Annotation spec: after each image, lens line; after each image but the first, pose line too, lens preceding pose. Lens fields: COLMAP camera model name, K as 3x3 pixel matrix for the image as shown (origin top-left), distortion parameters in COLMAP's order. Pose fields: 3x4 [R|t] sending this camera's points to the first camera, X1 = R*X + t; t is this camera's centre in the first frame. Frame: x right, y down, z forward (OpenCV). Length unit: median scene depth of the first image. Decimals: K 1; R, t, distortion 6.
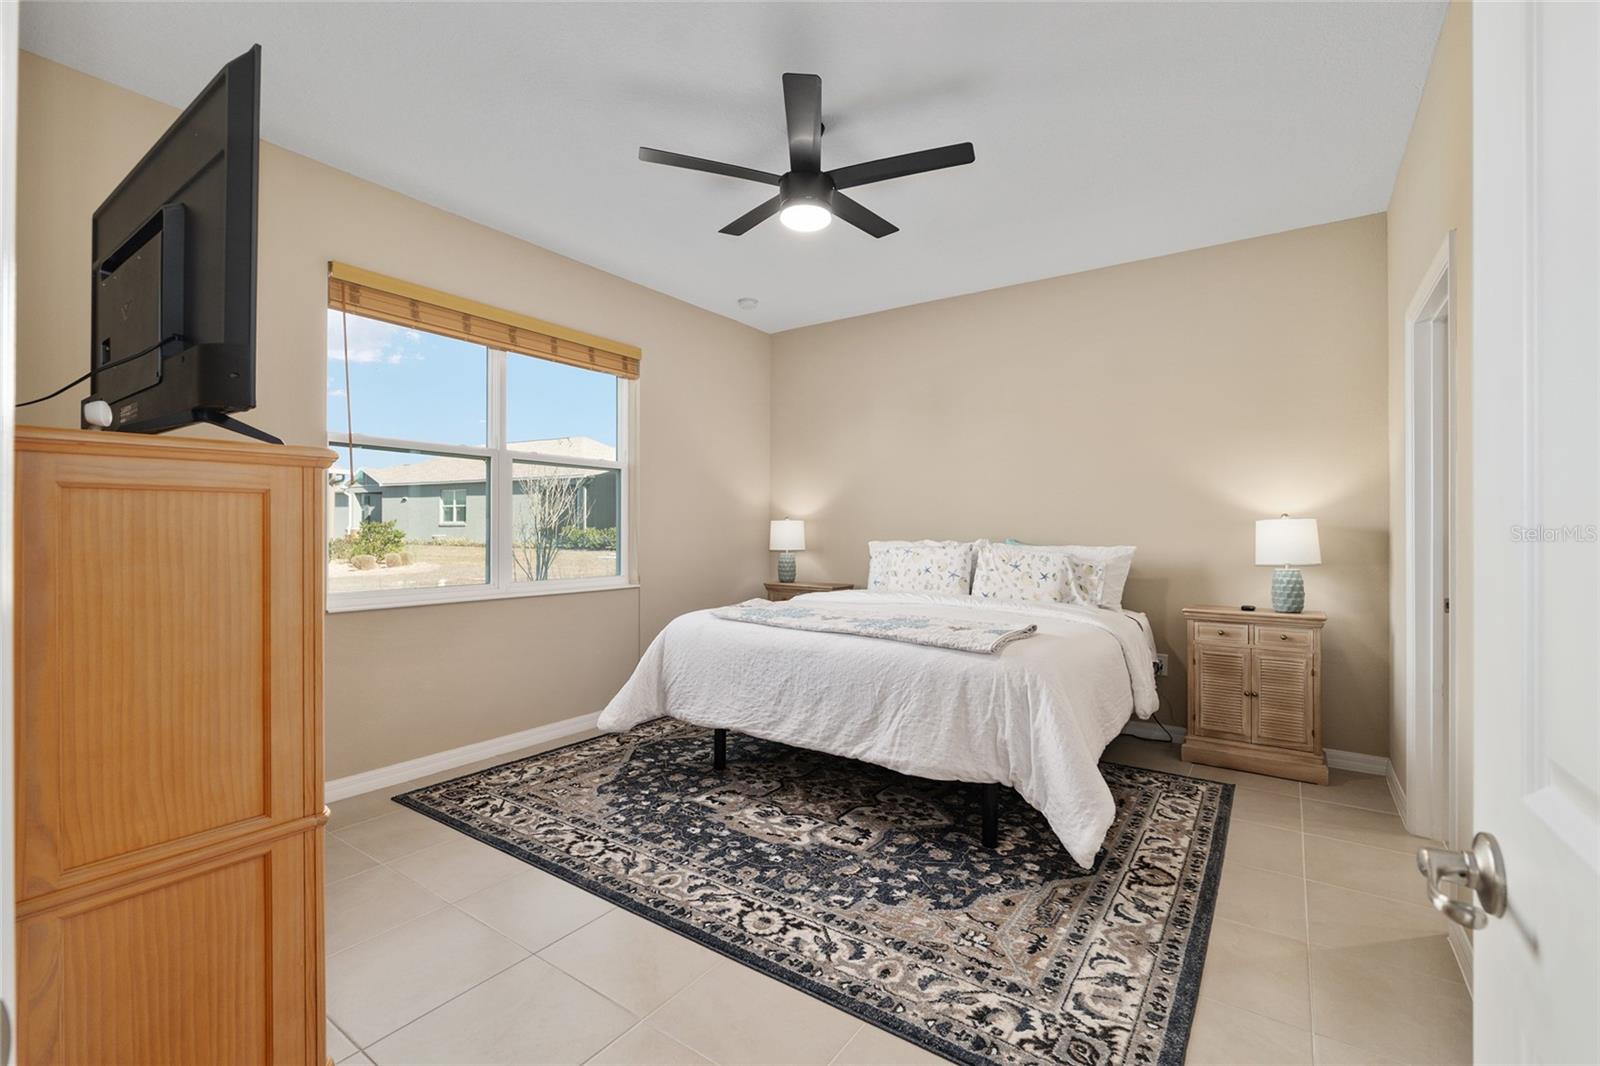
lens RADIAL K [[697.0, 0, 813.6], [0, 697.0, 529.8], [0, 0, 1]] dist [0.000722, 0.000219]
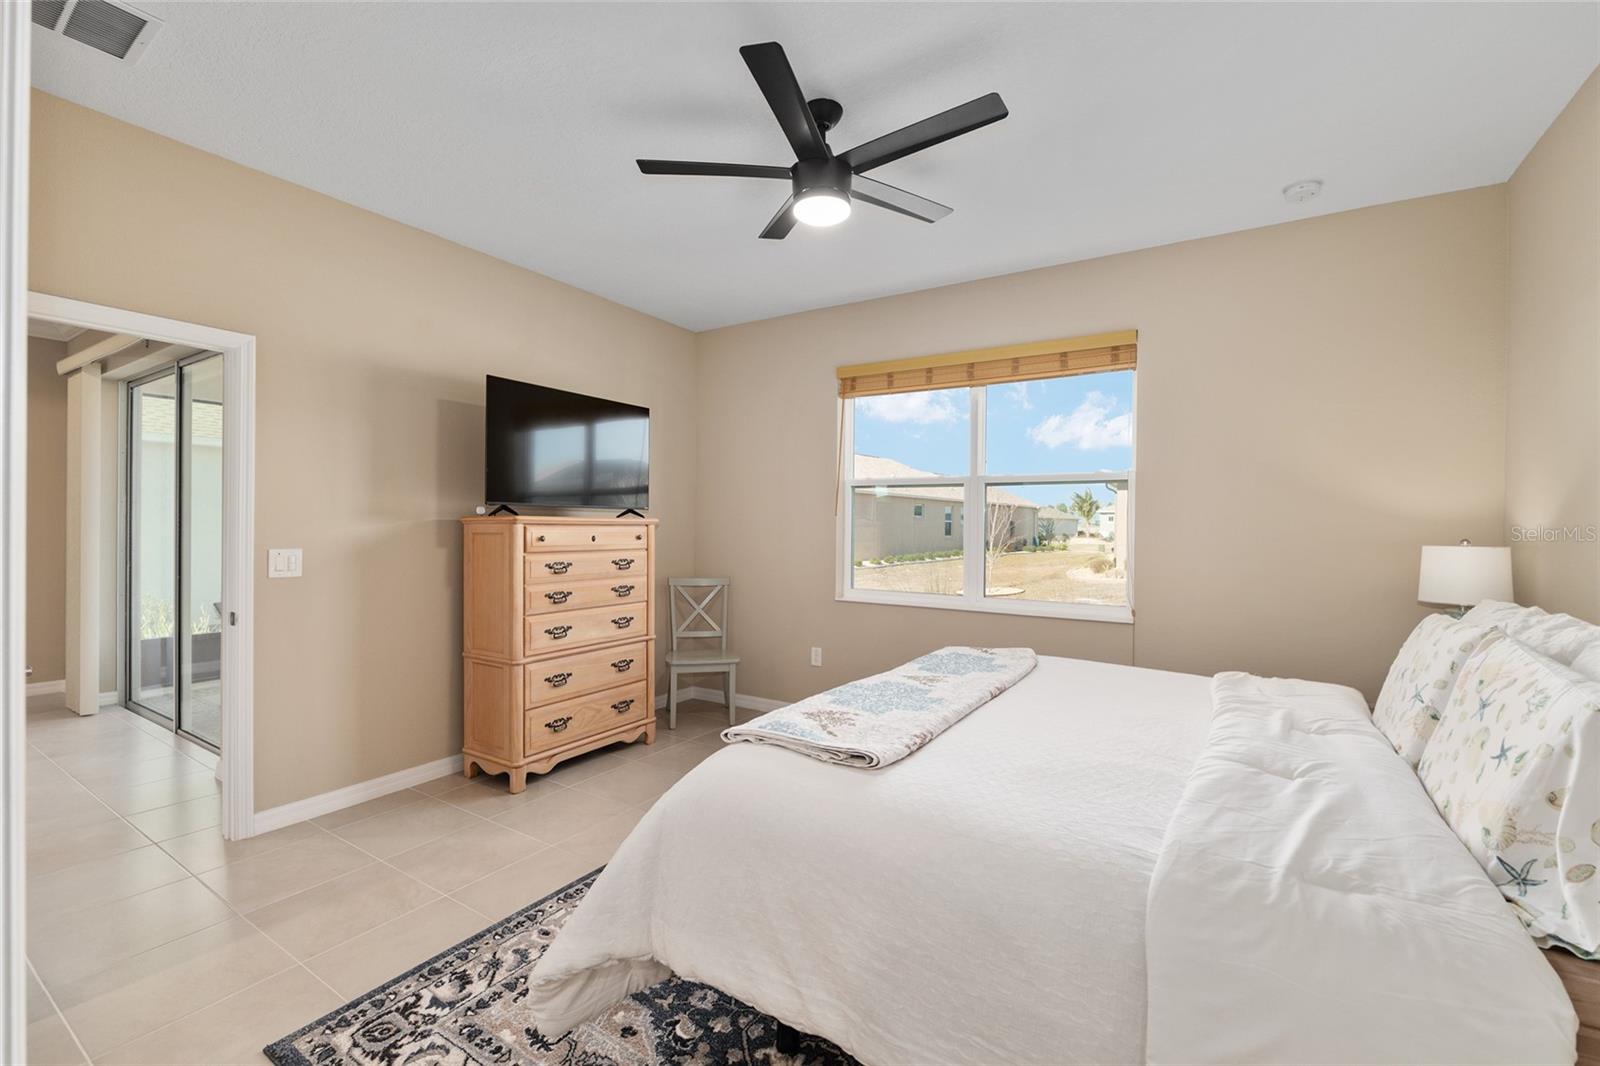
lens RADIAL K [[684.3, 0, 797.5], [0, 684.3, 536.3], [0, 0, 1]] dist [-0.003982, -0.000328]
pose [[0.029577, 0.017535, -0.999409, 1.348196], [-0.010167, 0.999800, 0.017241, -0.074034], [0.999511, 0.009651, 0.029749, 1.470787]]
